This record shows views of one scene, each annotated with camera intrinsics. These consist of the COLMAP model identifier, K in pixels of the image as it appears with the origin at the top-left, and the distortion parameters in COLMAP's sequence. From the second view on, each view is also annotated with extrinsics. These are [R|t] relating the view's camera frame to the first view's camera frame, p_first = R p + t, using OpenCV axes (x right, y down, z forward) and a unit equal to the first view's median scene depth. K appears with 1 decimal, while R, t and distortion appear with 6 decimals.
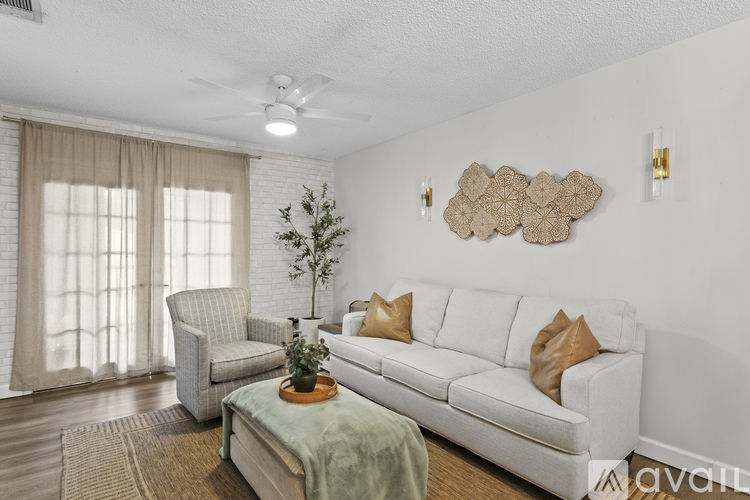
lens RADIAL K [[385.2, 0, 358.3], [0, 385.2, 252.0], [0, 0, 1]] dist [-0.002671, -0.000334]
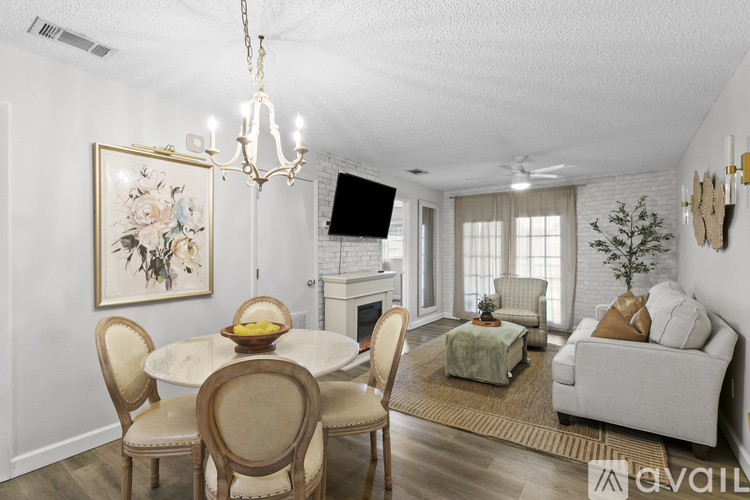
lens RADIAL K [[351.0, 0, 370.5], [0, 351.0, 248.1], [0, 0, 1]] dist [0.014881, -0.000481]
pose [[0.310529, -0.013350, -0.950470, 0.779178], [-0.002766, 0.999884, -0.014948, -0.008324], [0.950560, 0.007270, 0.310456, -0.095885]]
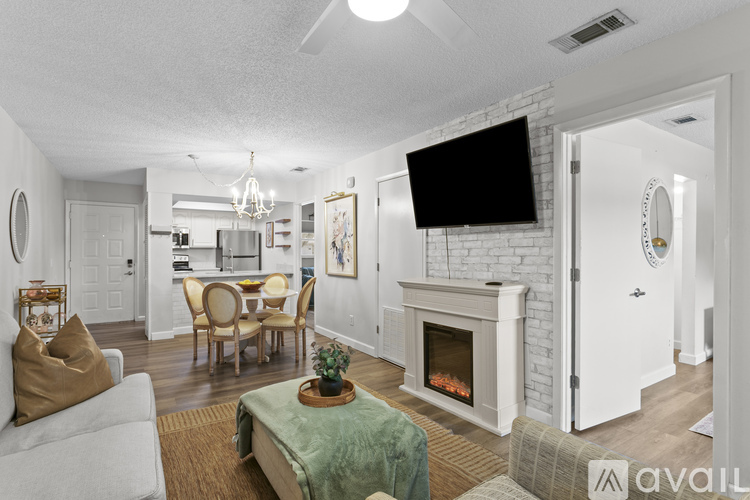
lens RADIAL K [[385.2, 0, 379.3], [0, 385.2, 250.1], [0, 0, 1]] dist [-0.002671, -0.000334]
pose [[-0.998738, -0.006111, 0.049855, -0.169638], [-0.006106, 0.999981, 0.000238, -0.009298], [-0.049855, -0.000067, -0.998756, 1.052084]]
